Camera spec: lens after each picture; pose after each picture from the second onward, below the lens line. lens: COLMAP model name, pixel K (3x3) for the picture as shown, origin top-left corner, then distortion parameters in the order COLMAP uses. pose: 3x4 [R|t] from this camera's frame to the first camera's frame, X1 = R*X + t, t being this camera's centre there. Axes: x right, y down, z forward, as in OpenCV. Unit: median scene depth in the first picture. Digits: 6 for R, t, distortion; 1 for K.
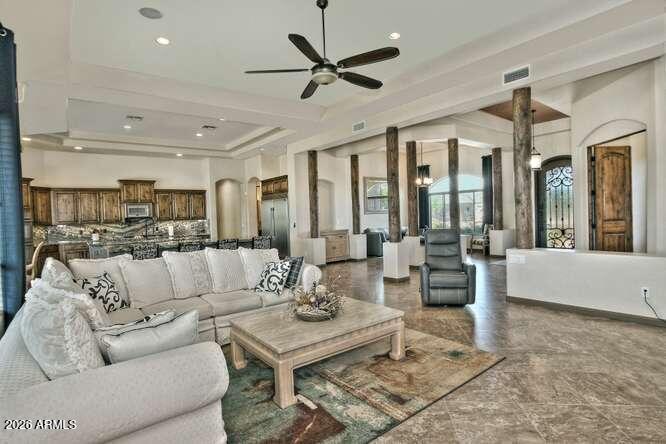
lens RADIAL K [[344.4, 0, 333.0], [0, 344.4, 222.0], [0, 0, 1]] dist [0.002665, 0.000181]
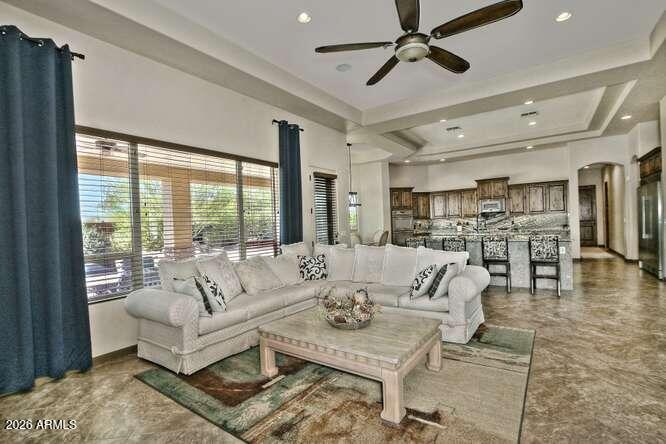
lens RADIAL K [[310.8, 0, 333.0], [0, 310.8, 222.0], [0, 0, 1]] dist [-0.001747, -0.000088]
pose [[0.293113, 0.021580, -0.955834, 0.256672], [0.010144, 0.999619, 0.025680, -0.013175], [0.956024, -0.017224, 0.292782, 0.231626]]
